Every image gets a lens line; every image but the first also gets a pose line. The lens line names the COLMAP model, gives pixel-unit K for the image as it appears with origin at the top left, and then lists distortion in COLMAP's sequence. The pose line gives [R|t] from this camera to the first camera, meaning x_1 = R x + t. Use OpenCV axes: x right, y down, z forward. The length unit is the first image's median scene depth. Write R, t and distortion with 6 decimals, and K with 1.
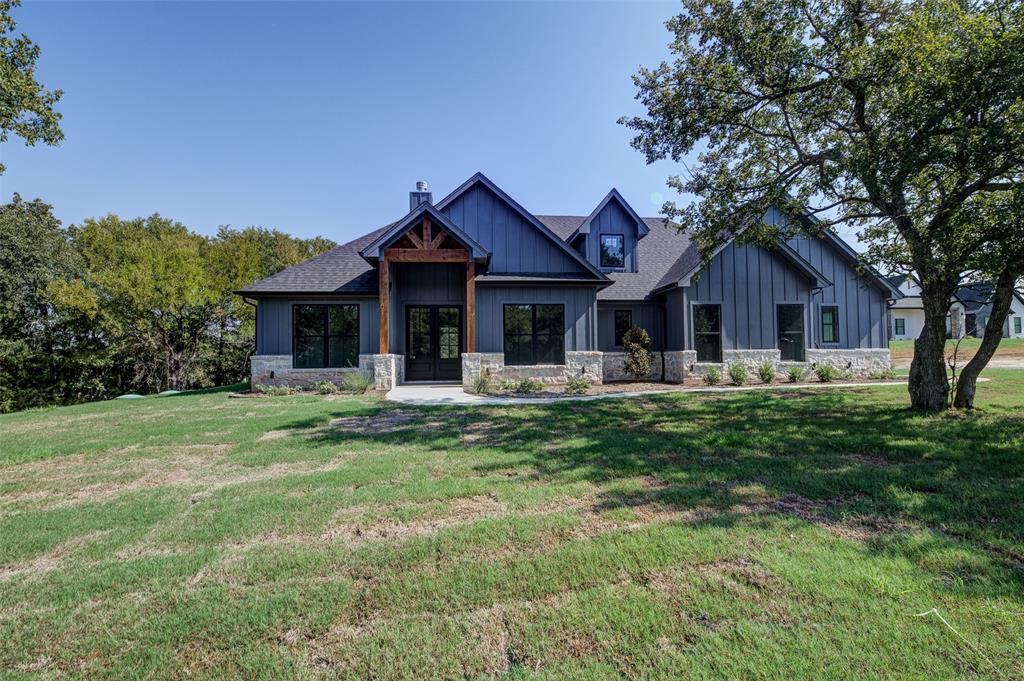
lens RADIAL K [[450.4, 0, 523.6], [0, 450.4, 342.6], [0, 0, 1]] dist [0.013836, -0.008727]
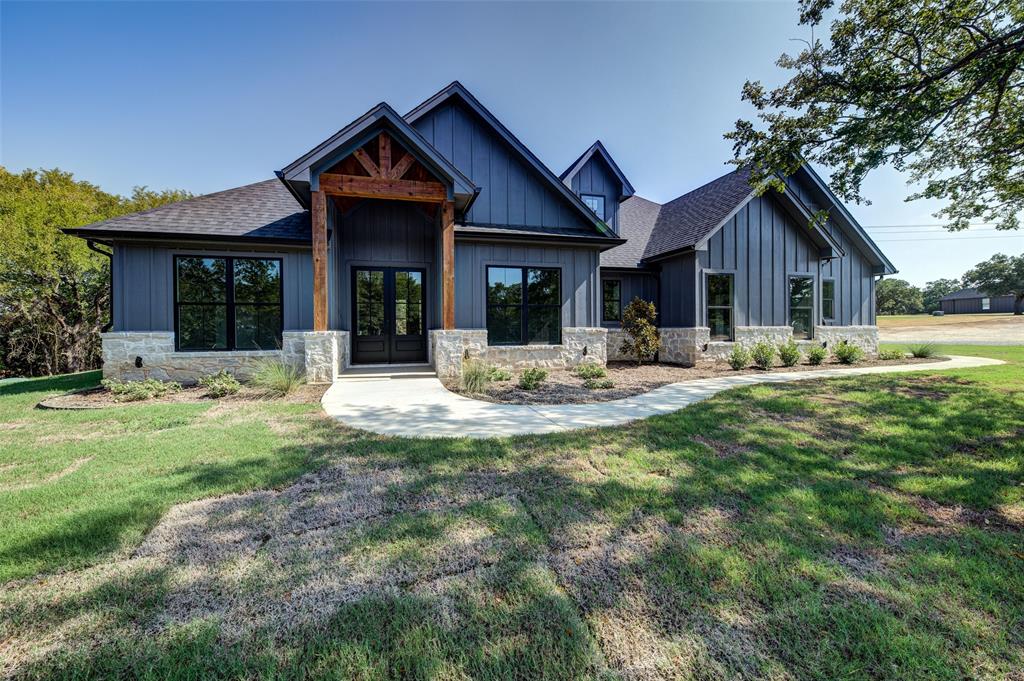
lens RADIAL K [[385.6, 0, 509.1], [0, 385.6, 330.7], [0, 0, 1]] dist [0.001092, -0.000156]
pose [[0.989861, 0.003629, 0.141995, -0.099228], [-0.008830, 0.999312, 0.036014, 0.001594], [-0.141767, -0.036902, 0.989212, 0.345909]]
